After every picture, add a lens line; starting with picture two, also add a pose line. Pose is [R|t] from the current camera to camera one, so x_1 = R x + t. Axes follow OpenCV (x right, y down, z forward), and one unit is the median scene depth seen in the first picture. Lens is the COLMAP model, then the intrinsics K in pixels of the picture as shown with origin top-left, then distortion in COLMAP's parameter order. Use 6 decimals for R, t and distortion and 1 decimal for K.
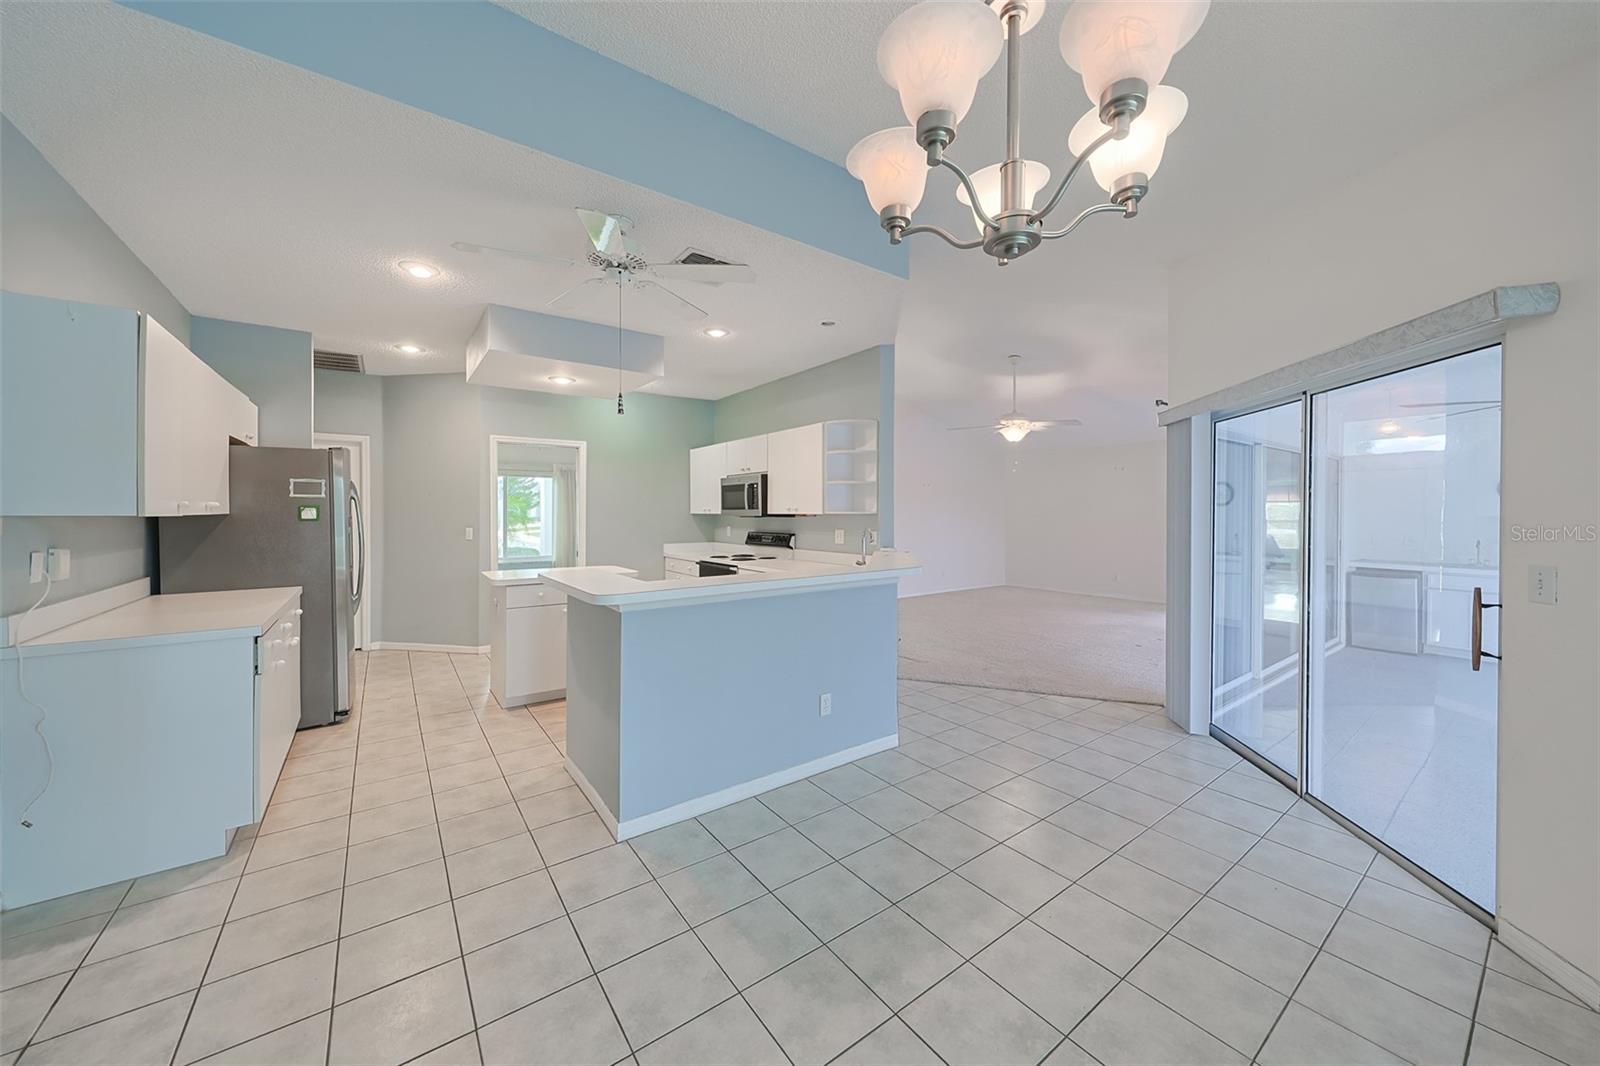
lens RADIAL K [[567.1, 0, 799.6], [0, 567.1, 509.6], [0, 0, 1]] dist [0.000661, 0.000016]
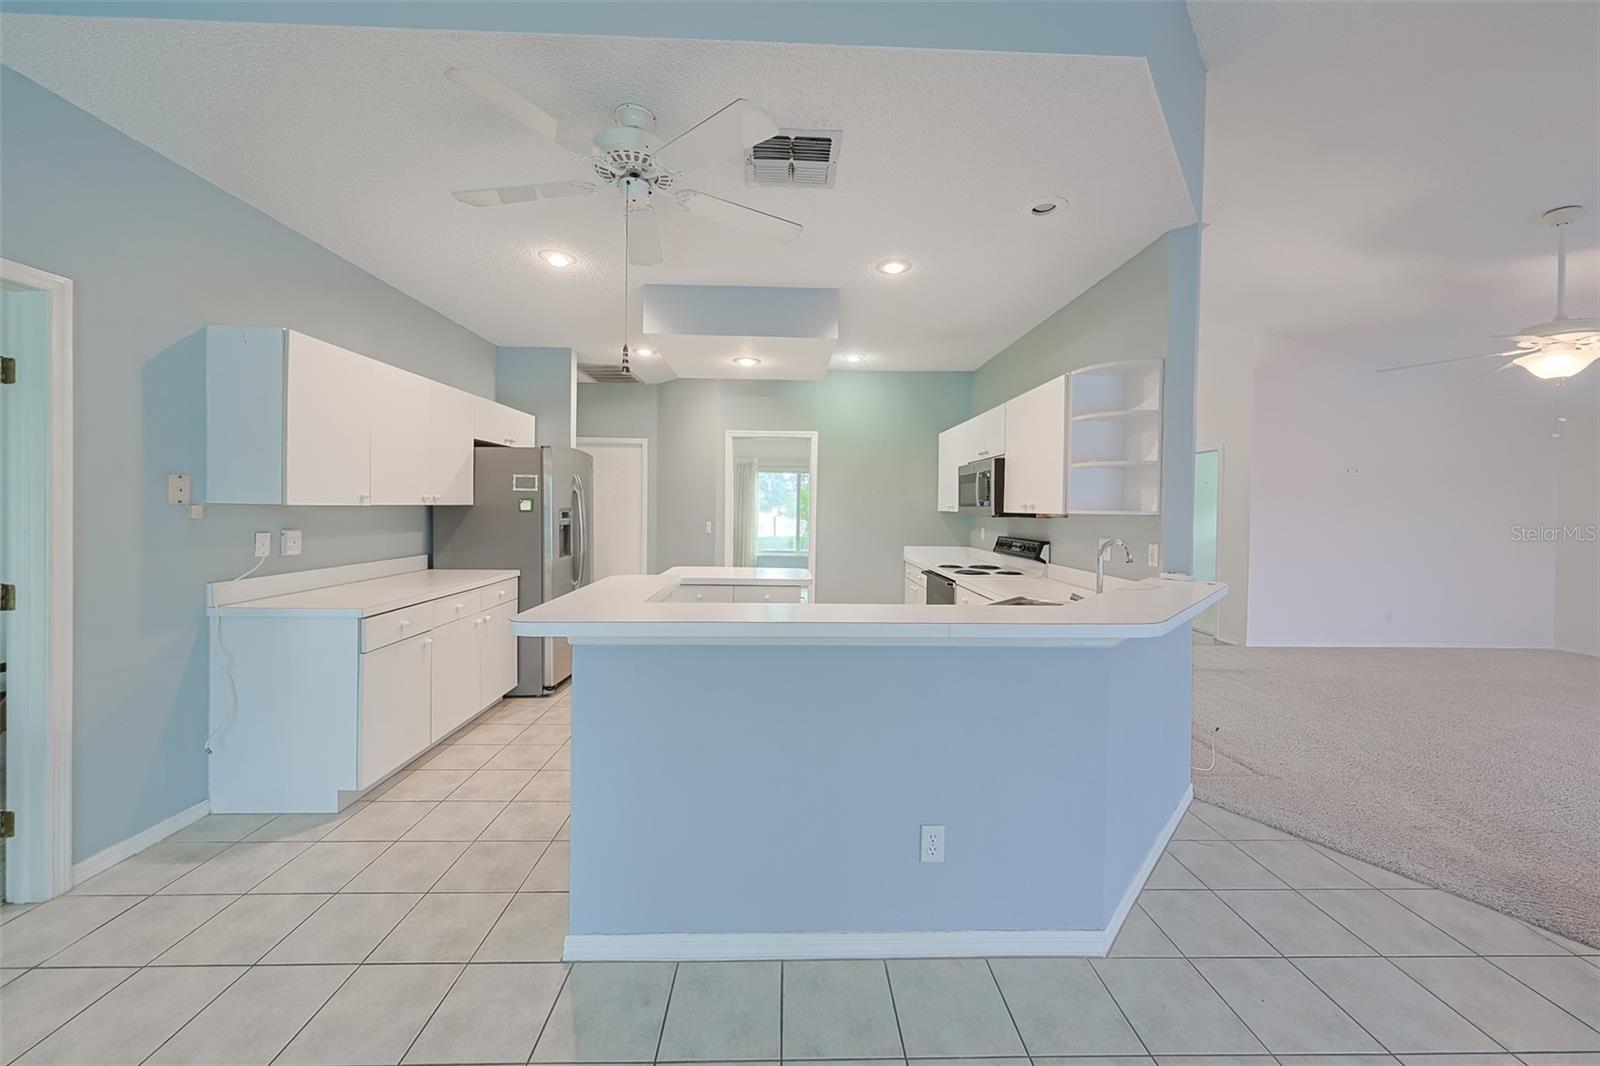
lens RADIAL K [[568.5, 0, 802.1], [0, 568.5, 513.7], [0, 0, 1]] dist [-0.000388, -0.000048]
pose [[0.823220, 0.015708, -0.567505, 0.165045], [-0.009745, 0.999861, 0.013540, 0.001851], [0.567638, -0.005617, 0.823259, 0.288940]]
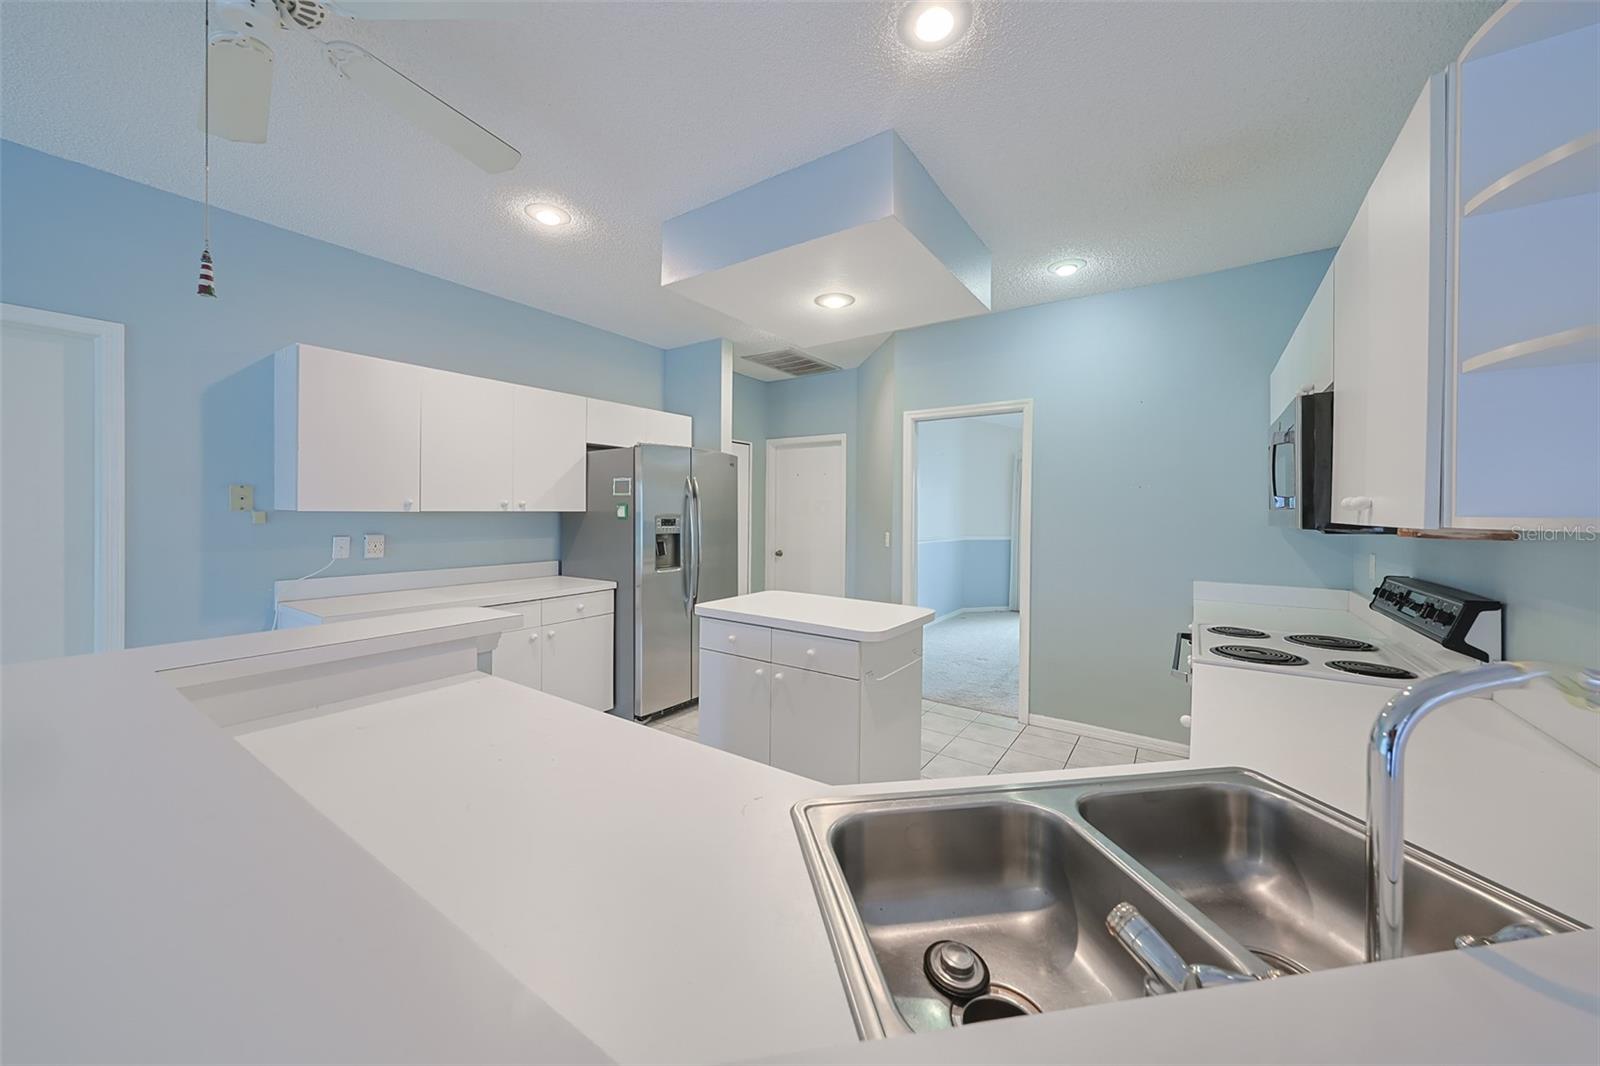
lens RADIAL K [[568.5, 0, 802.1], [0, 568.5, 513.7], [0, 0, 1]] dist [-0.000388, -0.000048]
pose [[0.328517, 0.006009, -0.944479, 0.155388], [-0.004255, 0.999979, 0.004882, 0.003179], [0.944488, 0.002415, 0.328536, 0.727445]]
